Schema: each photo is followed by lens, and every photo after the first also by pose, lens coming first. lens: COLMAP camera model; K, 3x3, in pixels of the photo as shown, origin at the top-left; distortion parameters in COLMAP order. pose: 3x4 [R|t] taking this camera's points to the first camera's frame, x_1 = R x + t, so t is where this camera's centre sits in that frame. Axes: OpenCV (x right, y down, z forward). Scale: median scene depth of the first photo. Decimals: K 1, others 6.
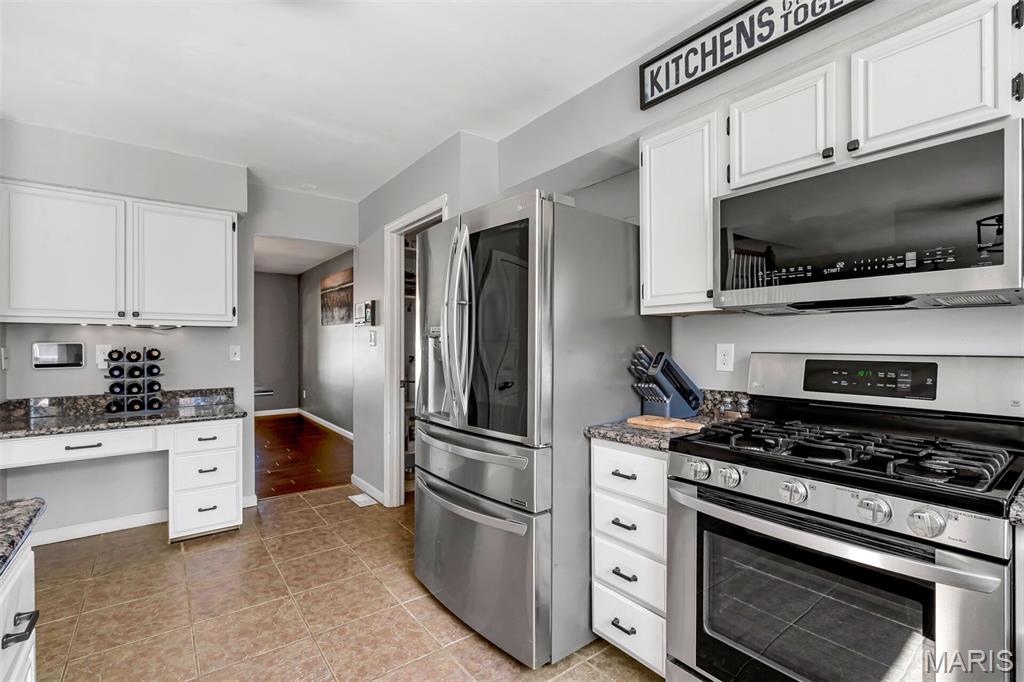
lens RADIAL K [[469.2, 0, 510.5], [0, 469.2, 344.5], [0, 0, 1]] dist [-0.005228, 0.001797]
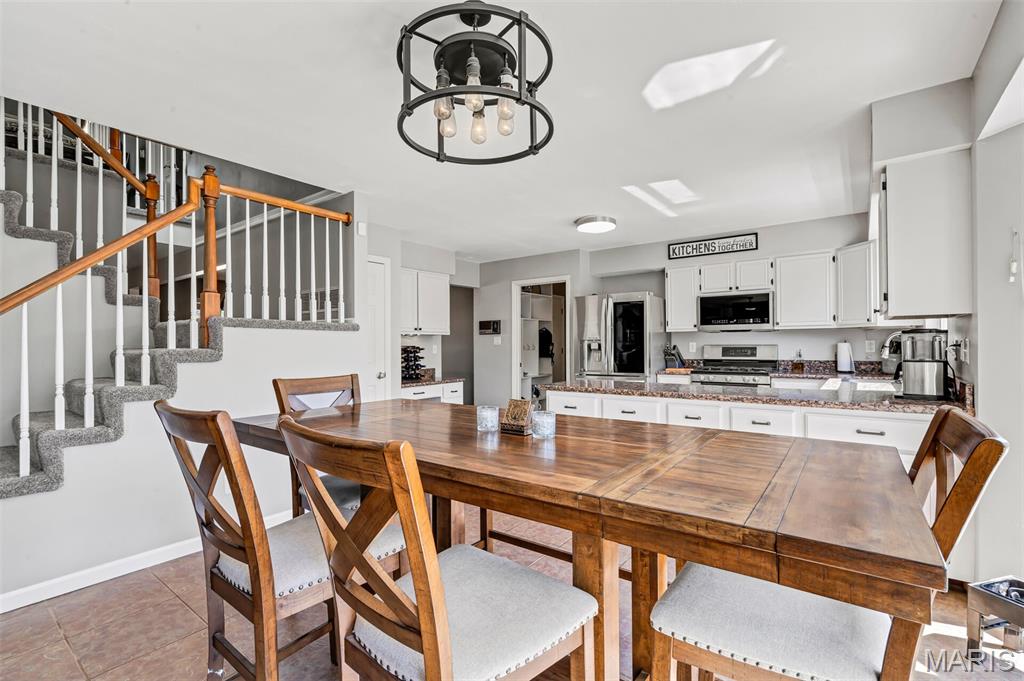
lens RADIAL K [[469.2, 0, 510.9], [0, 469.2, 342.1], [0, 0, 1]] dist [-0.005228, 0.001797]
pose [[0.962593, -0.005047, 0.270906, -1.532217], [0.007231, 0.999949, -0.007064, 0.010842], [-0.270856, 0.008758, 0.962580, -1.593892]]
